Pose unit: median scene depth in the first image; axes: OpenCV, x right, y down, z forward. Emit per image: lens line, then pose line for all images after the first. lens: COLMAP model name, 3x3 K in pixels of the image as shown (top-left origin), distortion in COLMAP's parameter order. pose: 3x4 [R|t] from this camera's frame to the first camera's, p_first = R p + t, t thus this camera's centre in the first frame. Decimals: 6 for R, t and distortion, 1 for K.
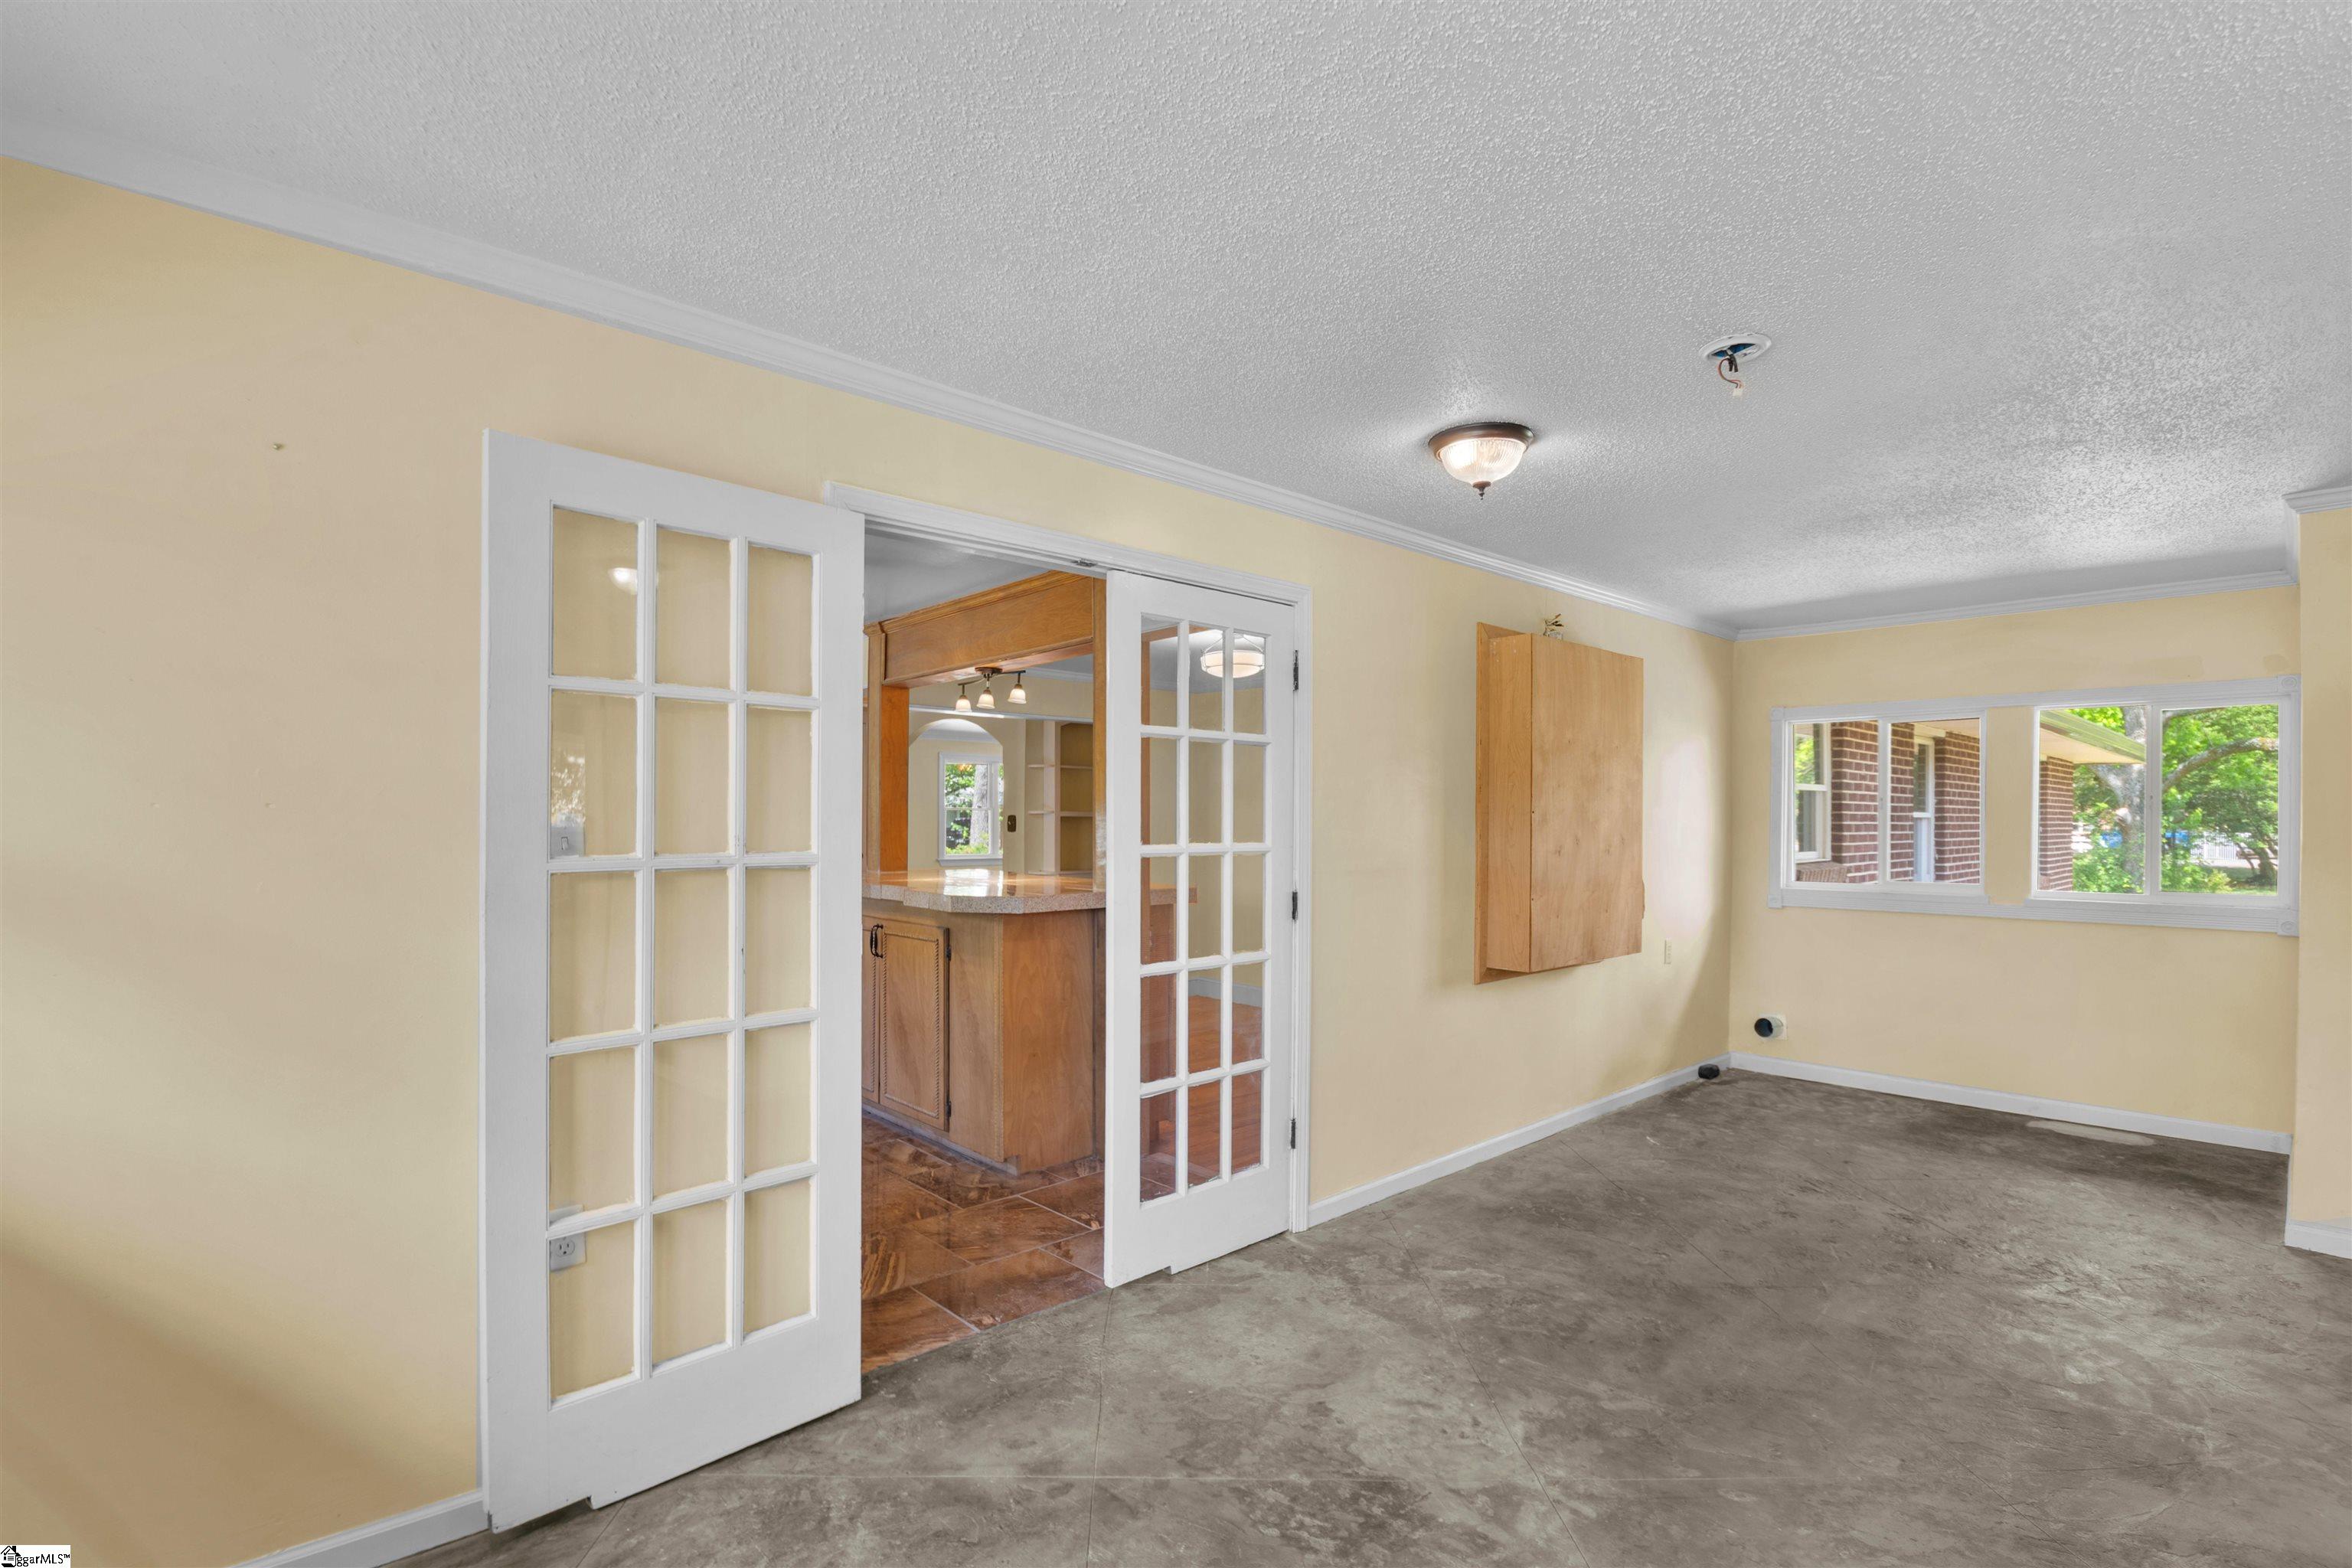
lens RADIAL K [[1059.1, 0, 1132.1], [0, 1059.1, 801.7], [0, 0, 1]] dist [-0.020038, -0.000406]
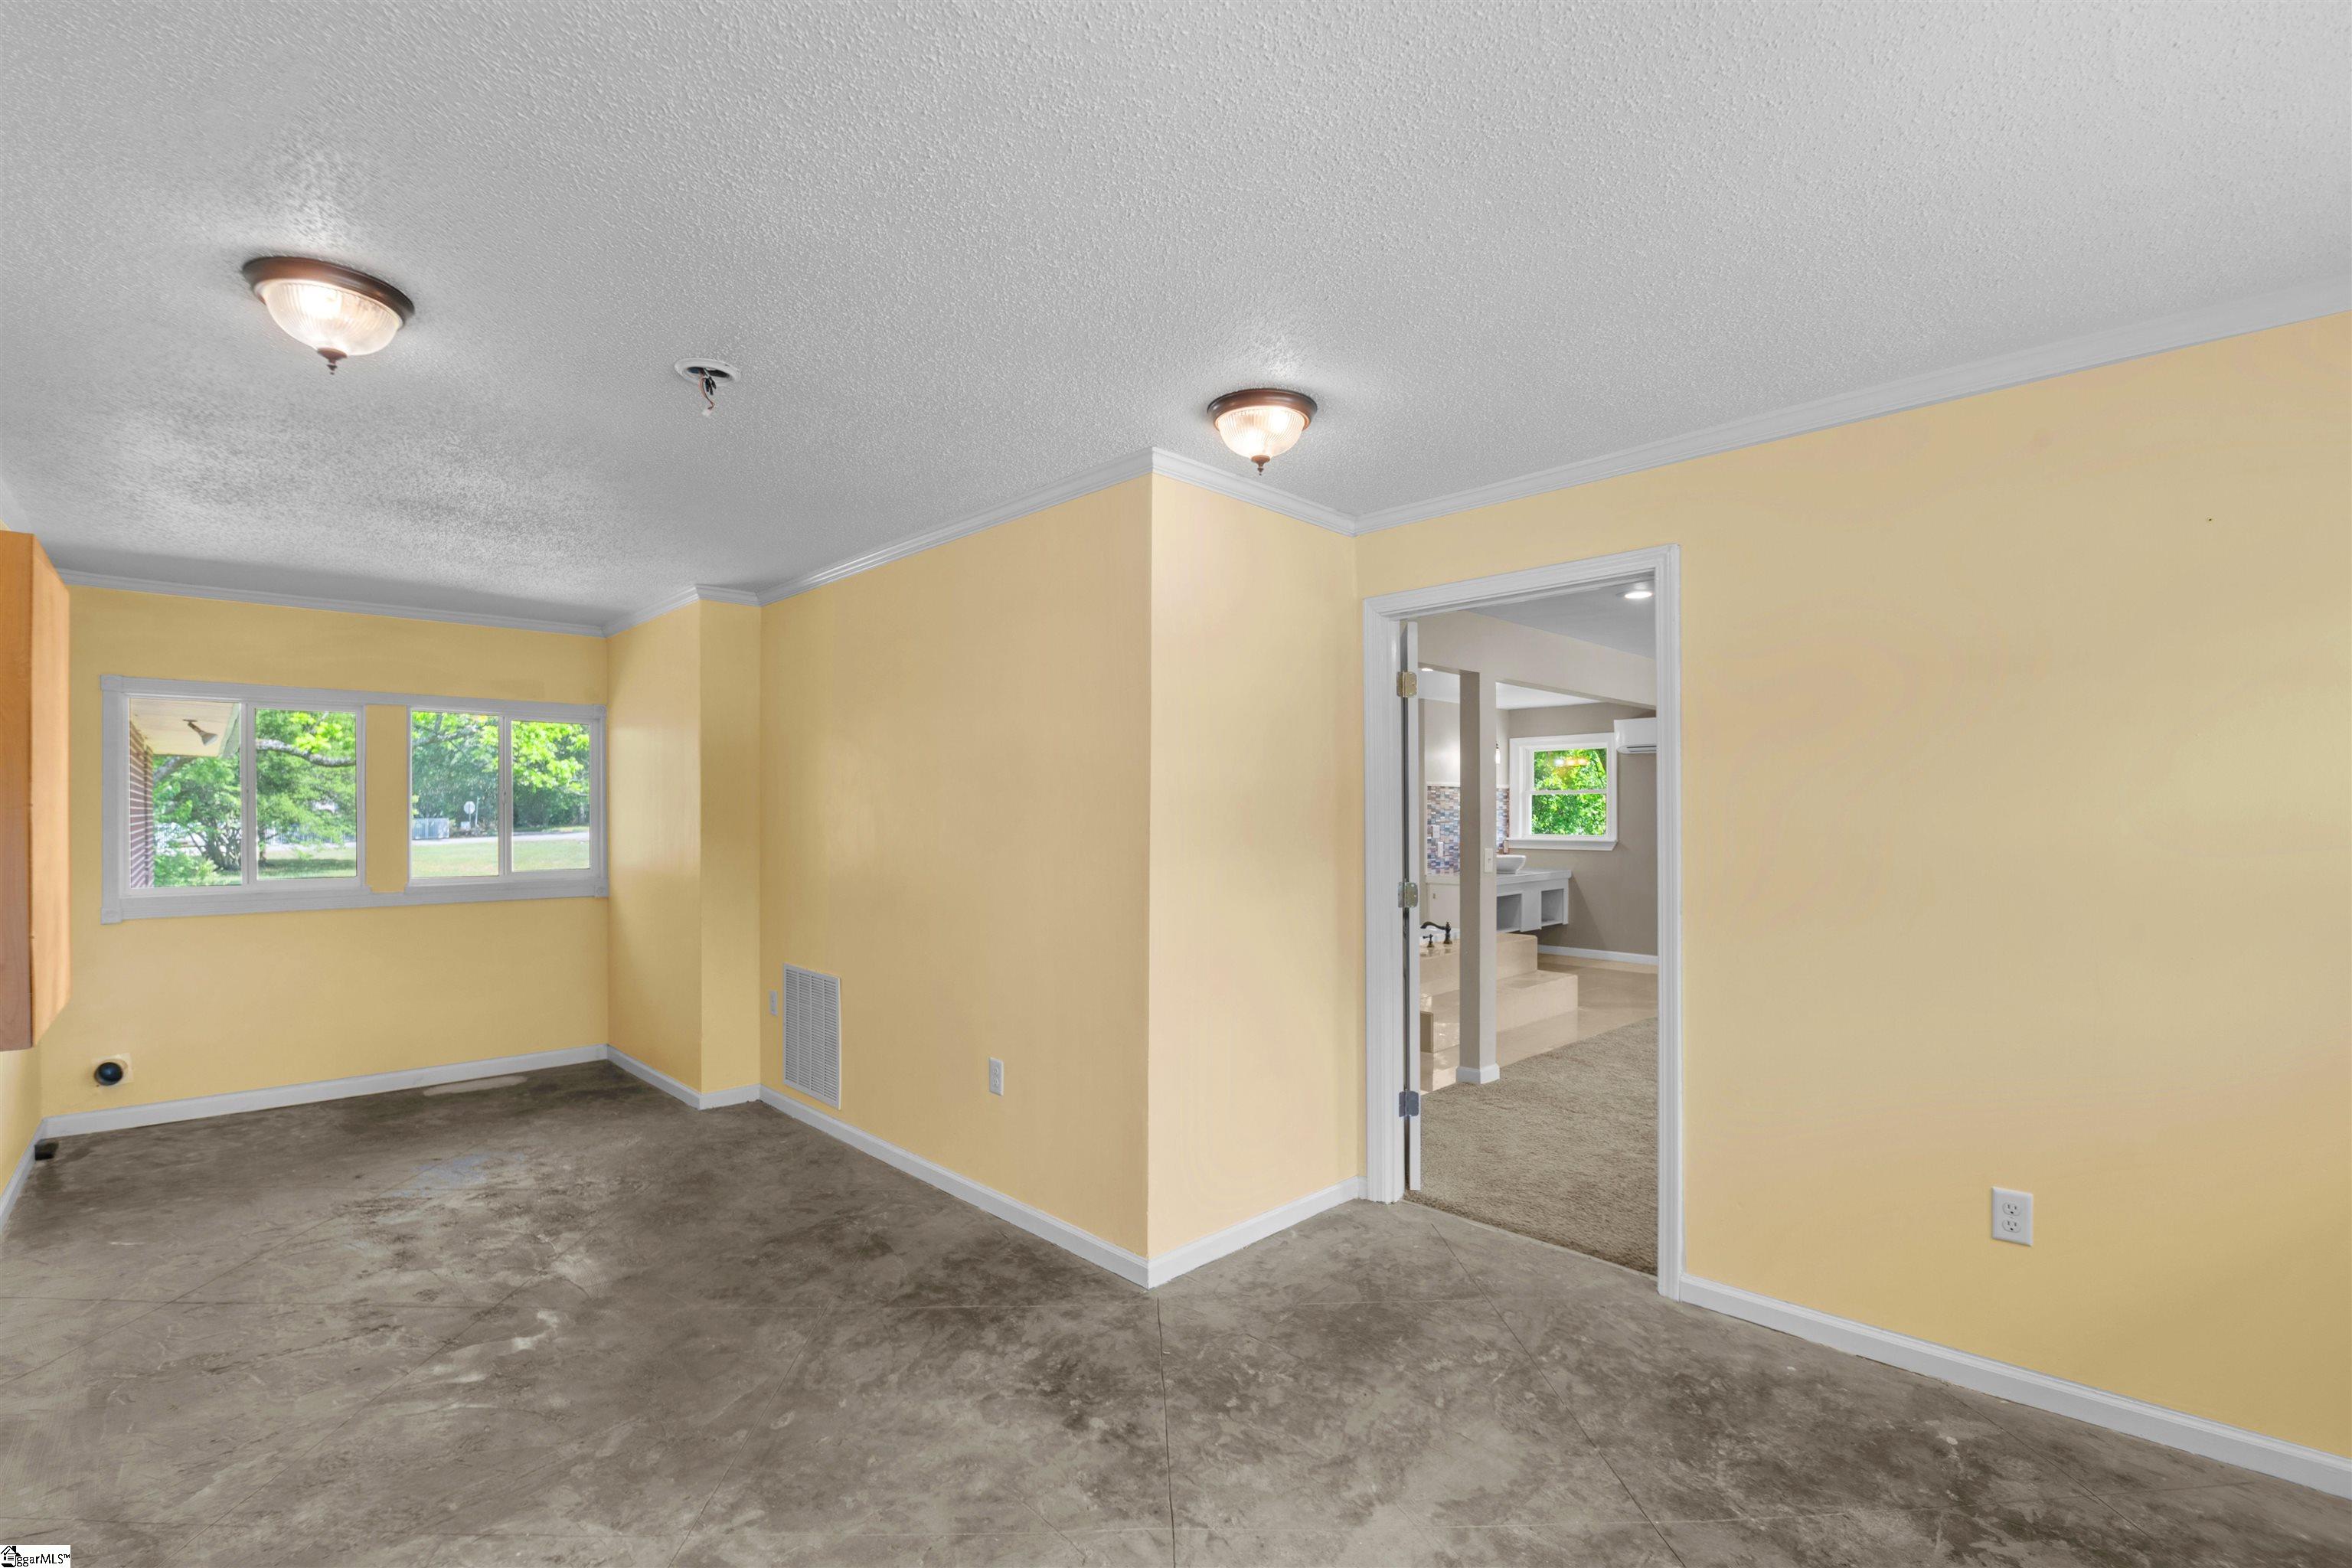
lens RADIAL K [[1059.1, 0, 1132.1], [0, 1059.1, 801.7], [0, 0, 1]] dist [-0.020038, -0.000406]
pose [[-0.014499, 0.007538, 0.999866, -0.275388], [-0.015223, 0.999854, -0.007758, 0.002514], [-0.999779, -0.015333, -0.014382, 0.323207]]
